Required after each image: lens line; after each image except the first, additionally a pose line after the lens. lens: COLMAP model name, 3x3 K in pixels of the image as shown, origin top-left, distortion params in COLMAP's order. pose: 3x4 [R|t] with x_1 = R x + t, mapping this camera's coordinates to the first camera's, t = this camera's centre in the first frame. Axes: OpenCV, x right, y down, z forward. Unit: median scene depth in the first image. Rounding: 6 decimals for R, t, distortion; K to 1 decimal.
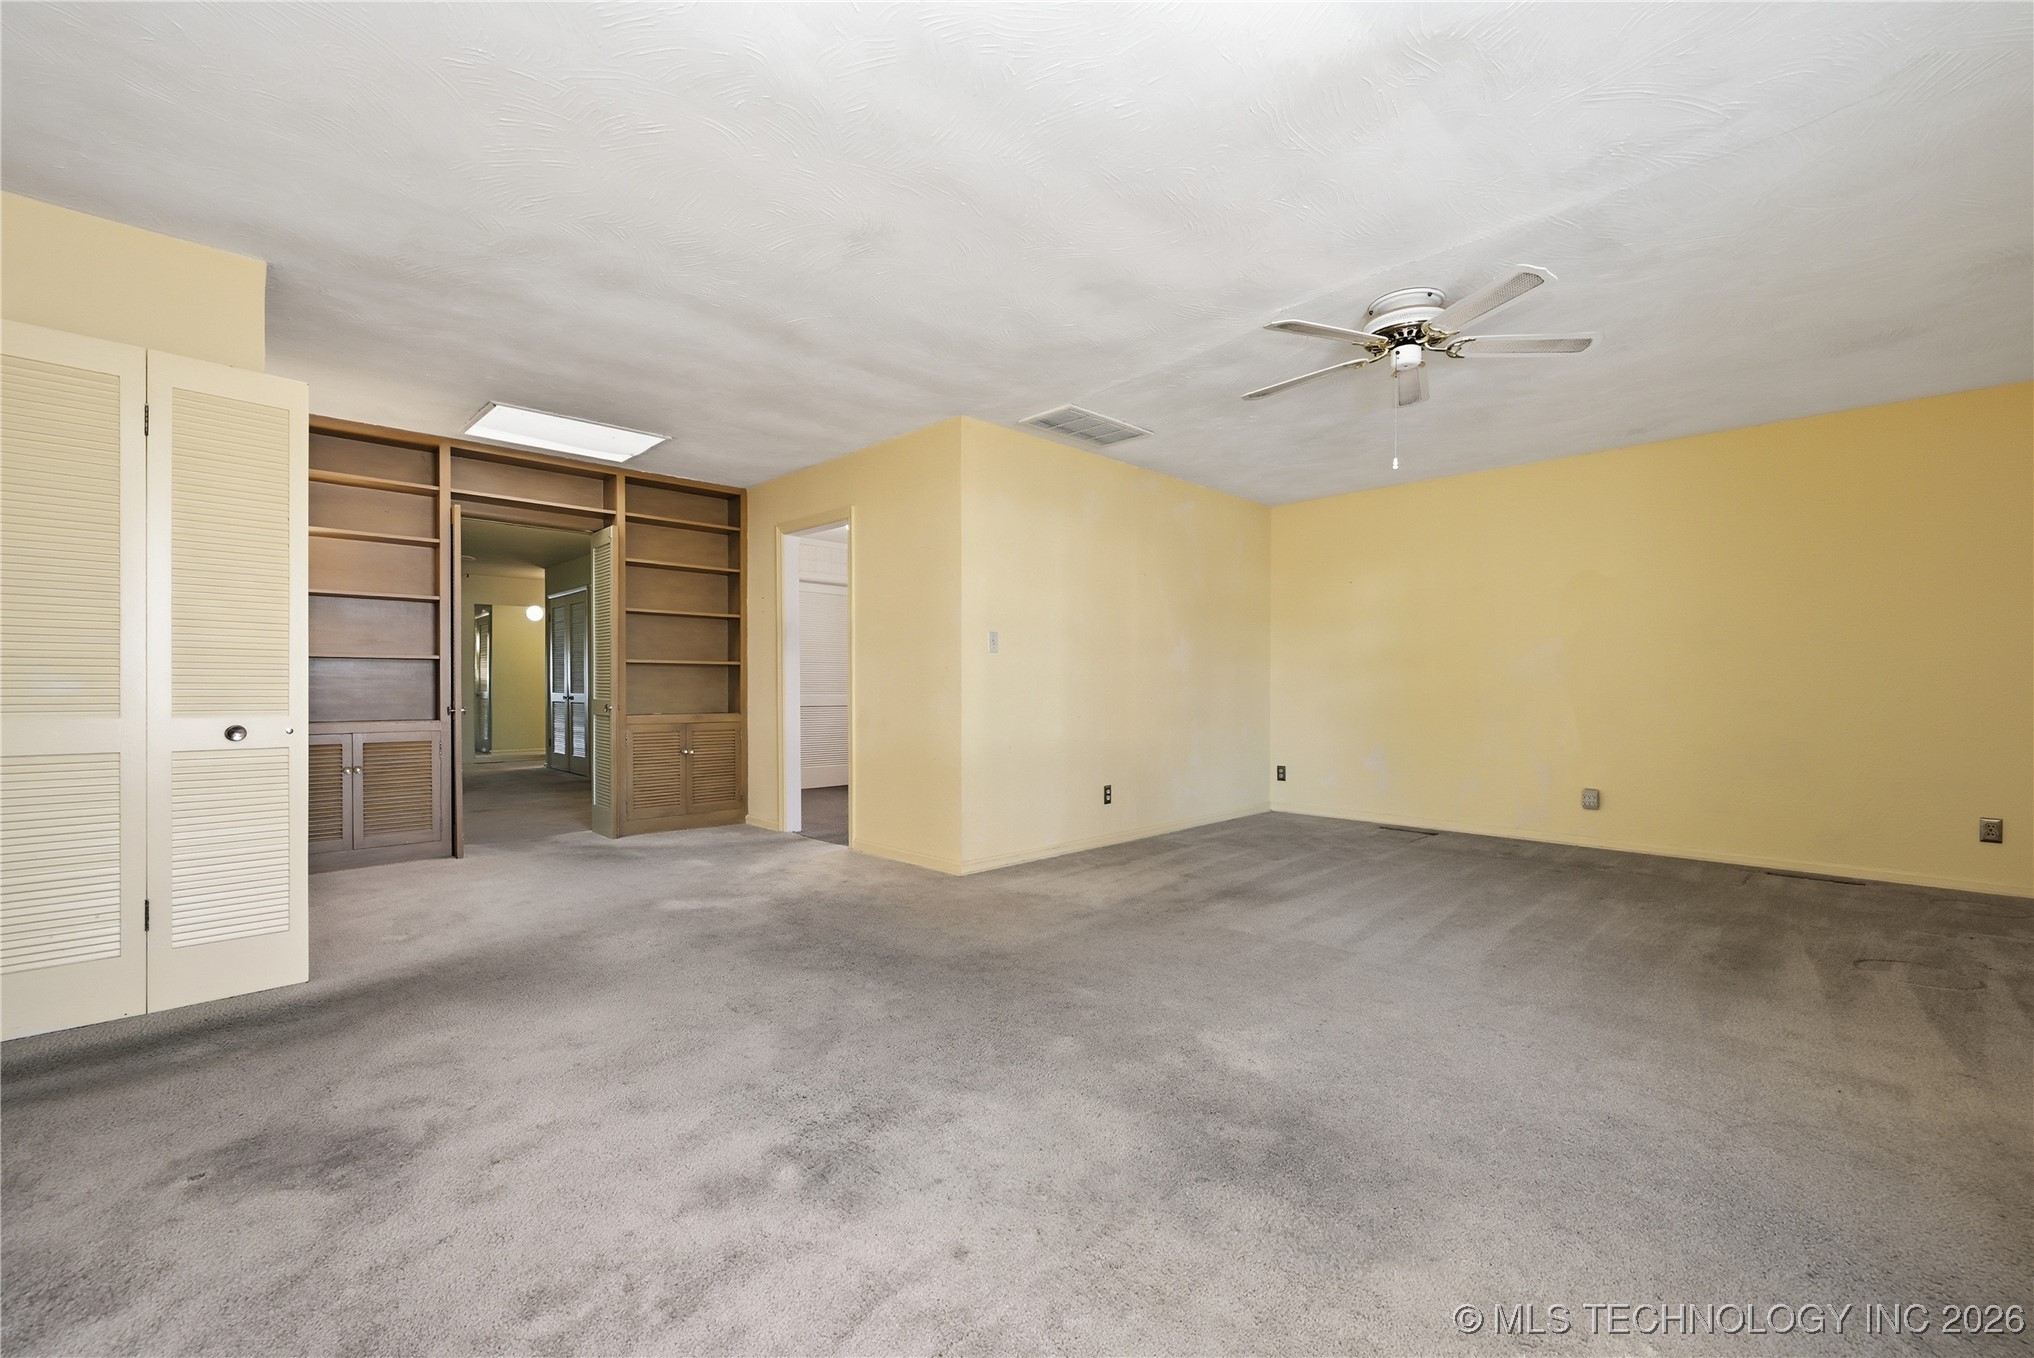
lens RADIAL K [[822.5, 0, 1012.0], [0, 822.5, 688.7], [0, 0, 1]] dist [0.002592, -0.000649]
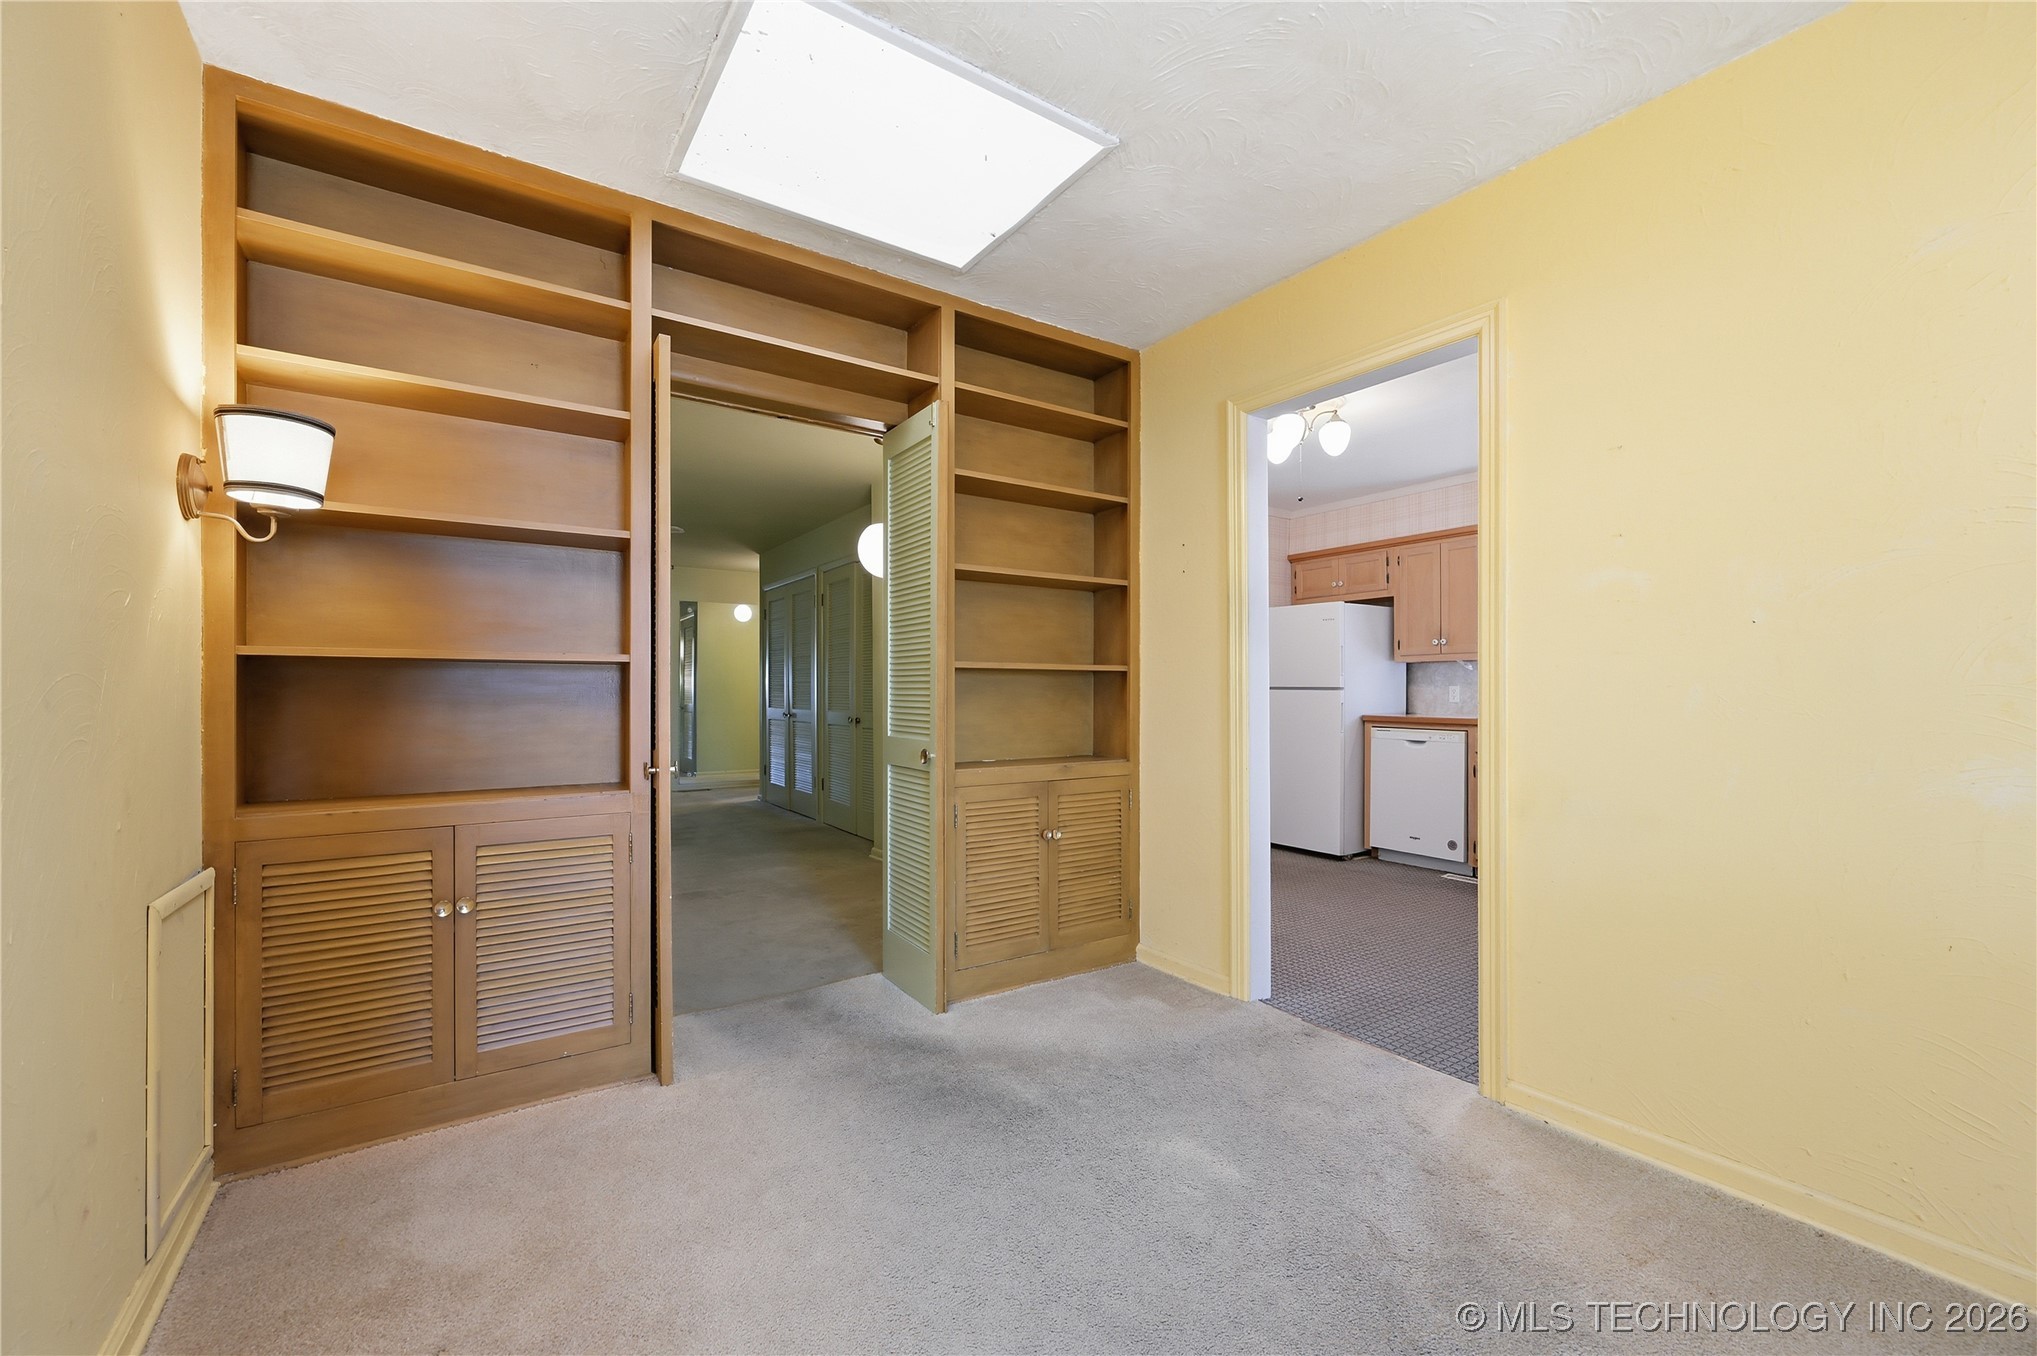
lens RADIAL K [[823.7, 0, 1017.8], [0, 823.7, 691.1], [0, 0, 1]] dist [0.002592, -0.000649]
pose [[0.982987, -0.000196, -0.183675, -0.301922], [-0.000716, 0.999988, -0.004896, -0.013180], [0.183673, 0.004944, 0.982975, 0.447196]]
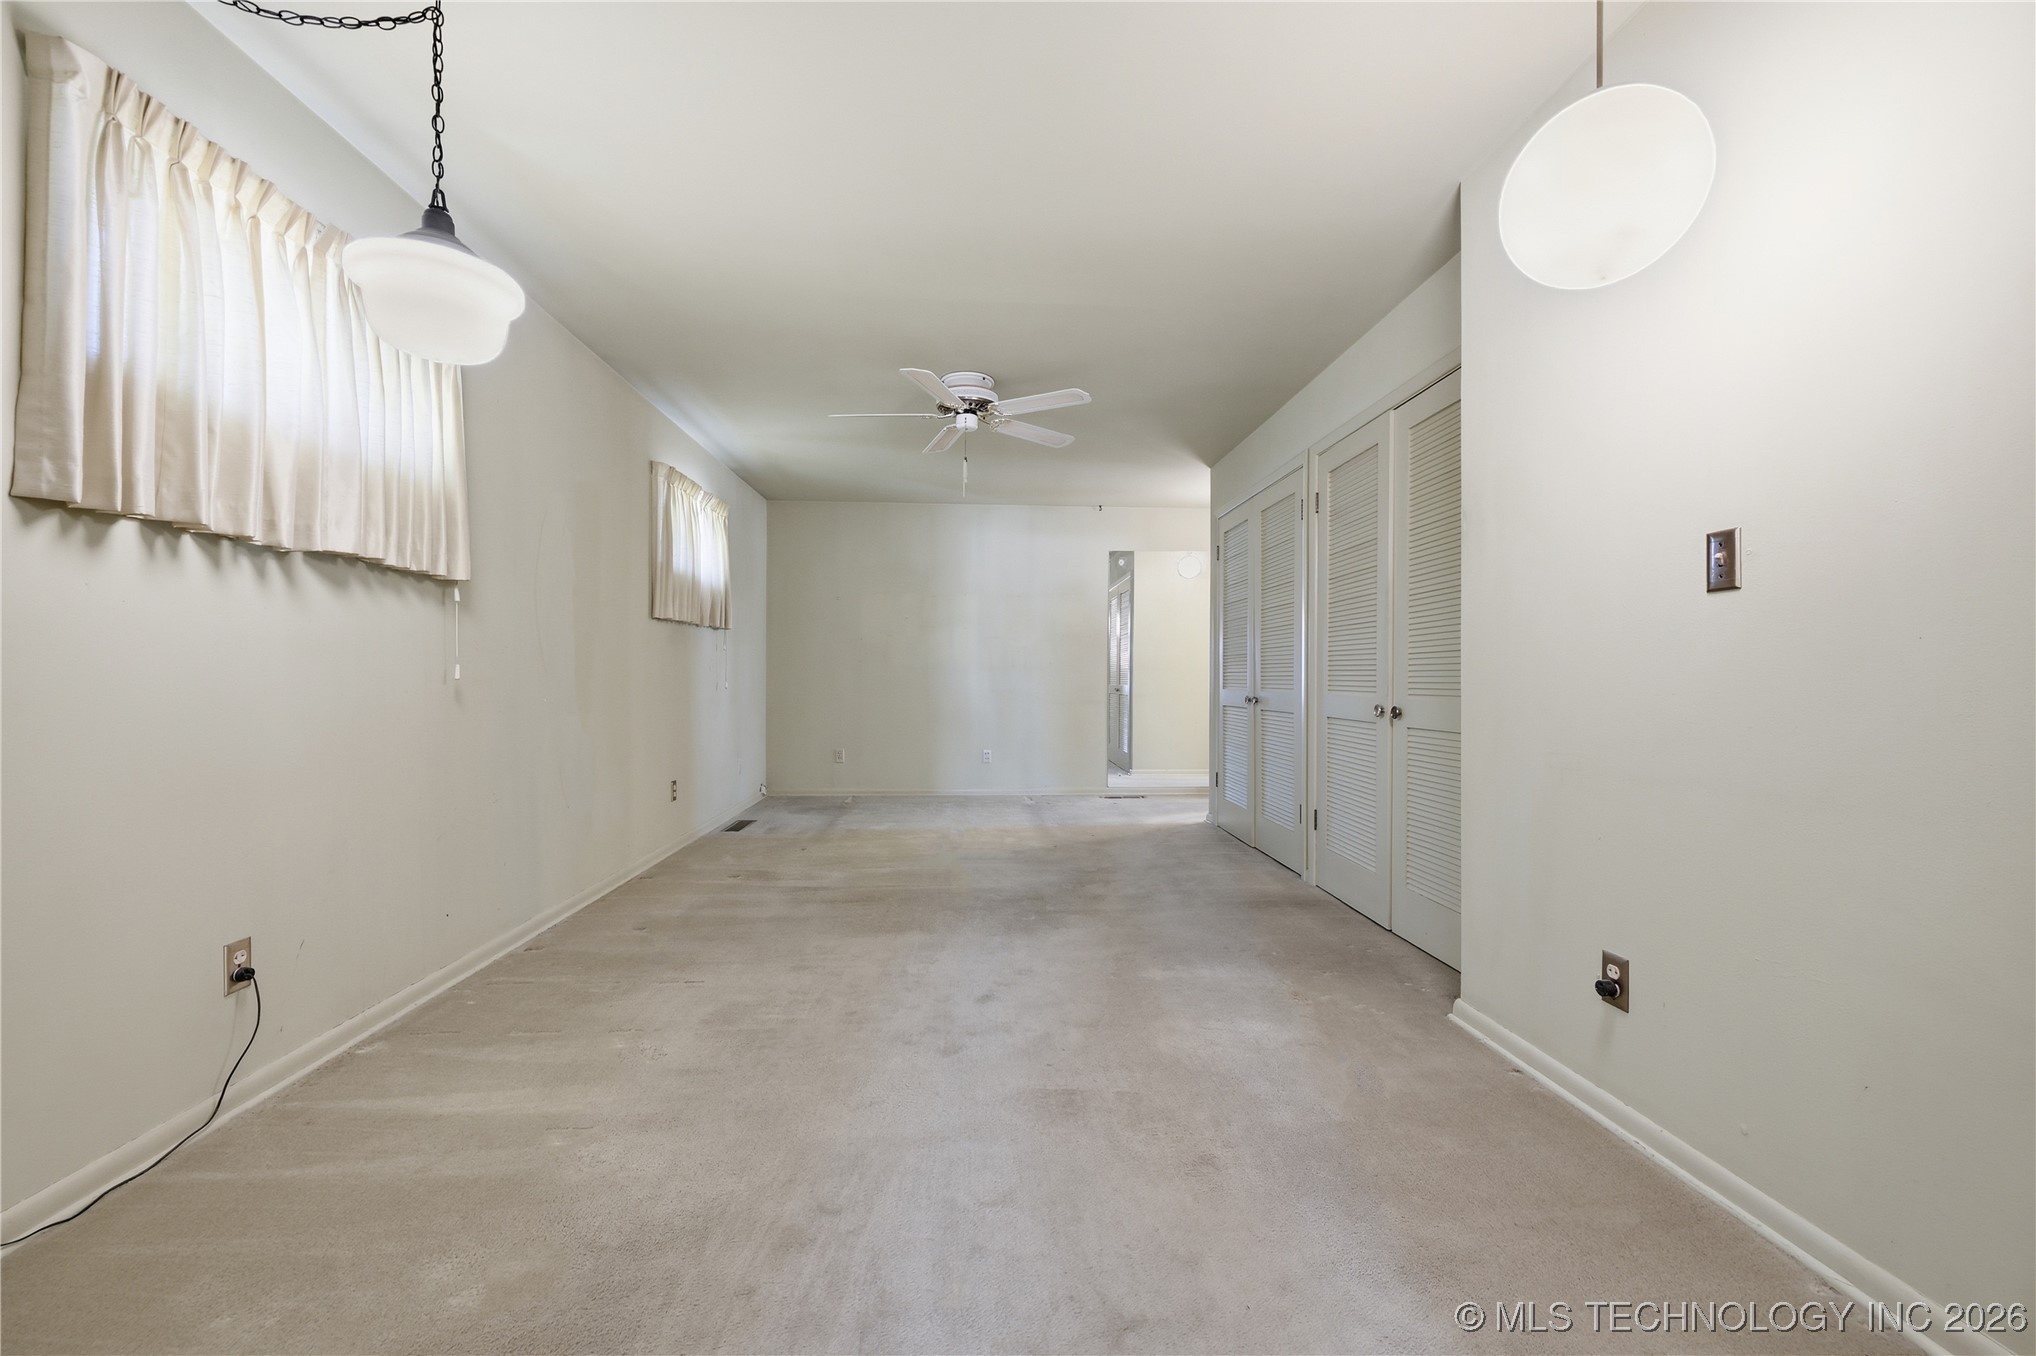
lens RADIAL K [[823.3, 0, 1015.1], [0, 823.3, 679.5], [0, 0, 1]] dist [0.002592, -0.000649]
pose [[0.752041, 0.007127, -0.659078, -0.546968], [-0.011284, 0.999934, -0.002063, 0.003436], [0.659020, 0.008988, 0.752072, 0.906994]]
